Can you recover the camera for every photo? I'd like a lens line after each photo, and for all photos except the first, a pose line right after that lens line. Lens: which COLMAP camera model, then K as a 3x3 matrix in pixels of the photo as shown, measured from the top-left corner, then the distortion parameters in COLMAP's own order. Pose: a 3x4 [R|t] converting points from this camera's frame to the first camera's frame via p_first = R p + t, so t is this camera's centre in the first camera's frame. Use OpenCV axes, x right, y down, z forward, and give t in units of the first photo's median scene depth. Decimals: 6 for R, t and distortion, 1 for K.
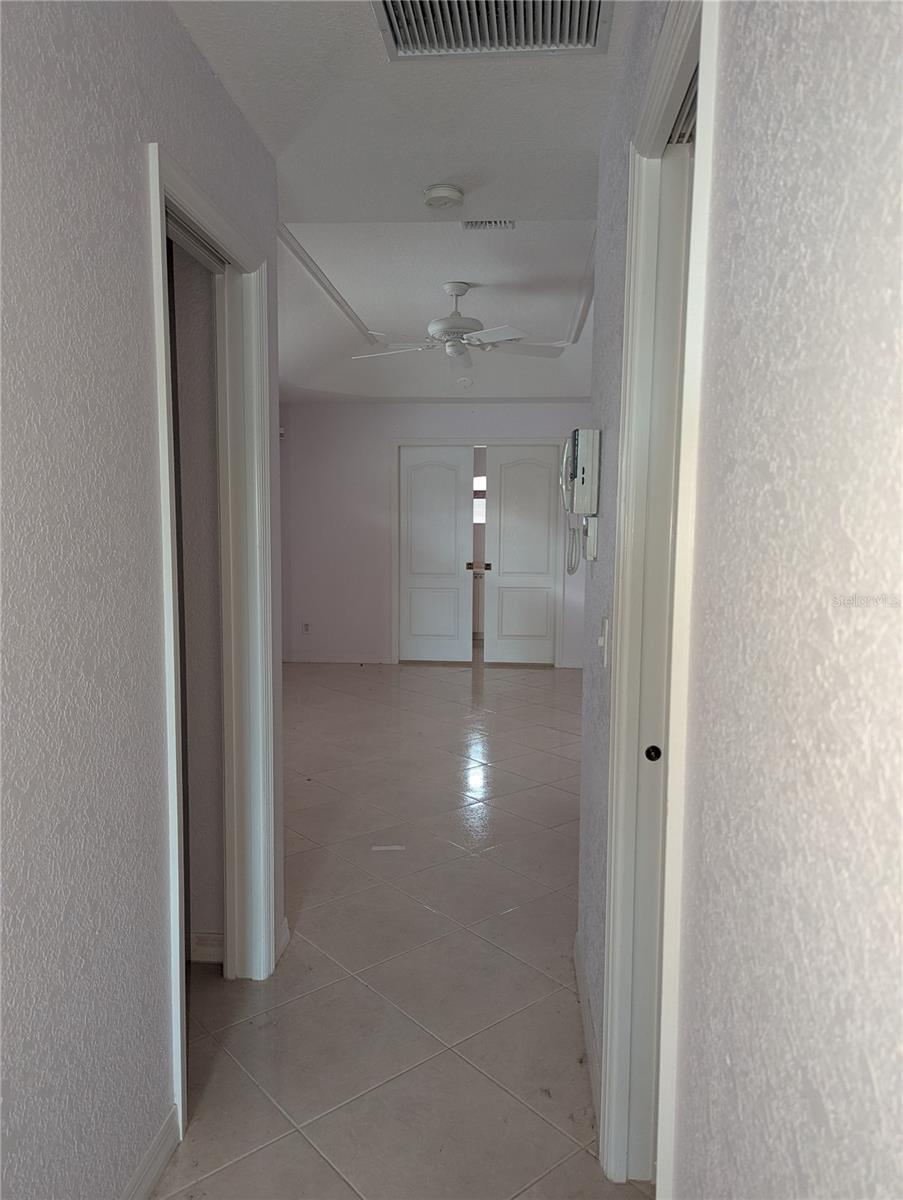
lens RADIAL K [[845.5, 0, 455.3], [0, 845.5, 603.0], [0, 0, 1]] dist [0.026754, -0.001252]
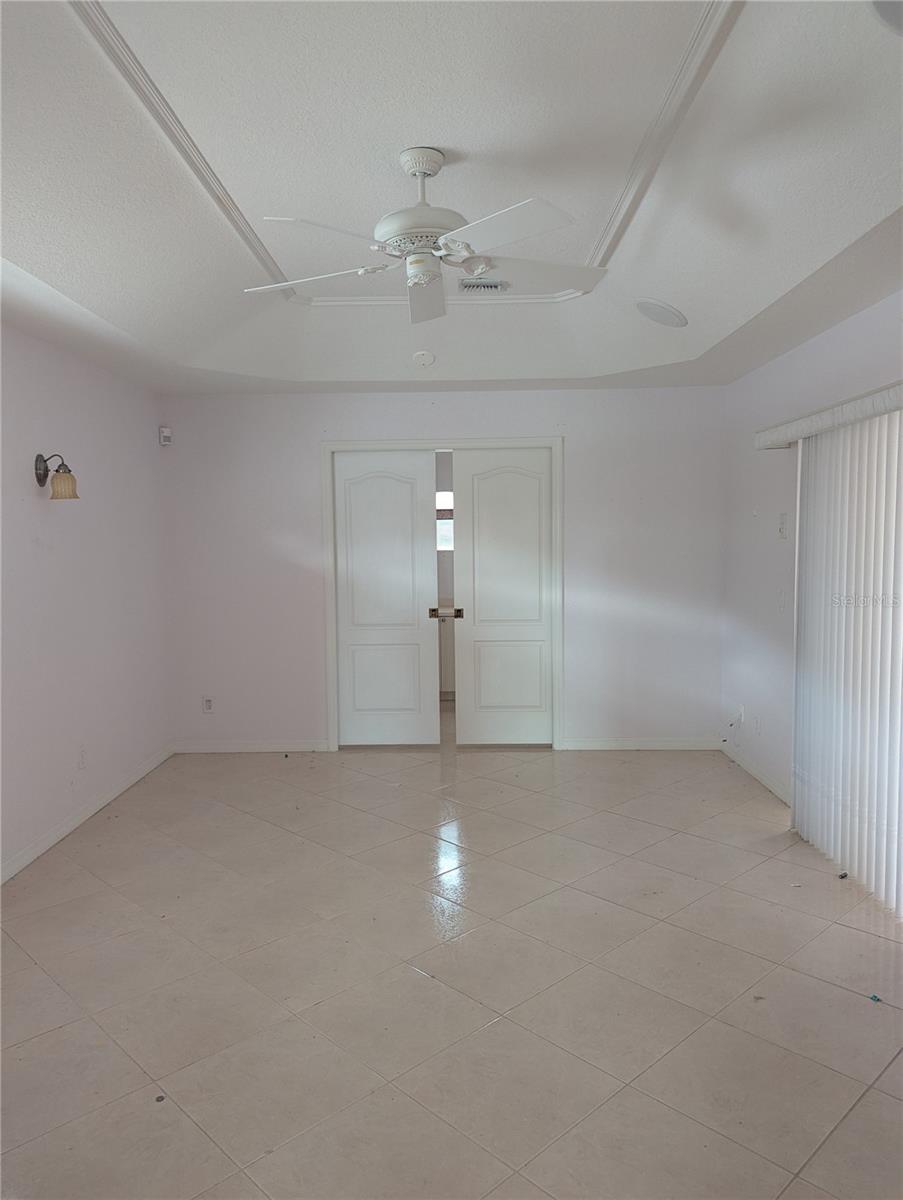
lens RADIAL K [[845.5, 0, 448.5], [0, 845.5, 596.9], [0, 0, 1]] dist [0.026754, -0.001252]
pose [[0.997850, -0.024184, 0.060908, -0.014673], [0.025701, 0.999376, -0.024244, -0.040179], [-0.060284, 0.025757, 0.997849, 0.273889]]
